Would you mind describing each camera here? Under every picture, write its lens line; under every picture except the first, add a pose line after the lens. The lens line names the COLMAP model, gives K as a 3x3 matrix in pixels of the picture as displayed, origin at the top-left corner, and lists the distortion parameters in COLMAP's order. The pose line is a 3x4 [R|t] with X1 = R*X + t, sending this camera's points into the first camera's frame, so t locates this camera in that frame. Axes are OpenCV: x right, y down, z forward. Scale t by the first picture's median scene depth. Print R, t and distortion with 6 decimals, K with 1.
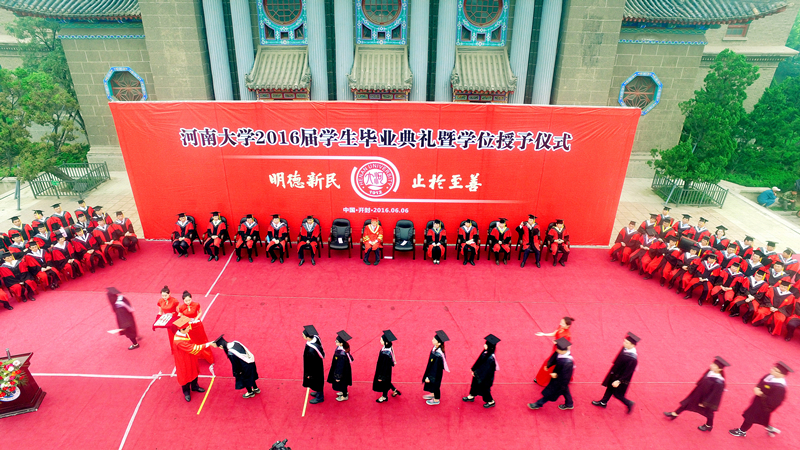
lens RADIAL K [[469.4, 0, 388.1], [0, 469.4, 223.3], [0, 0, 1]] dist [-0.073054, 0.010143]
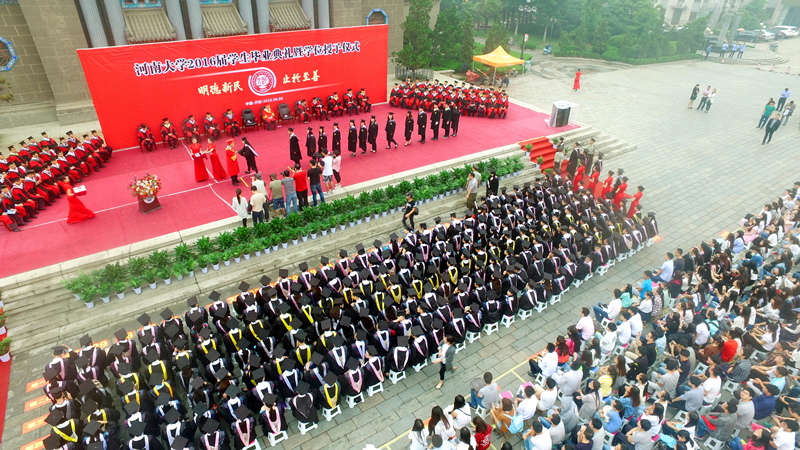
lens RADIAL K [[469.4, 0, 394.8], [0, 469.4, 212.2], [0, 0, 1]] dist [-0.073054, 0.010143]
pose [[0.830115, -0.266737, 0.489654, -0.450965], [0.235120, 0.963715, 0.126379, 0.205371], [-0.505596, 0.010218, 0.862710, -0.537308]]
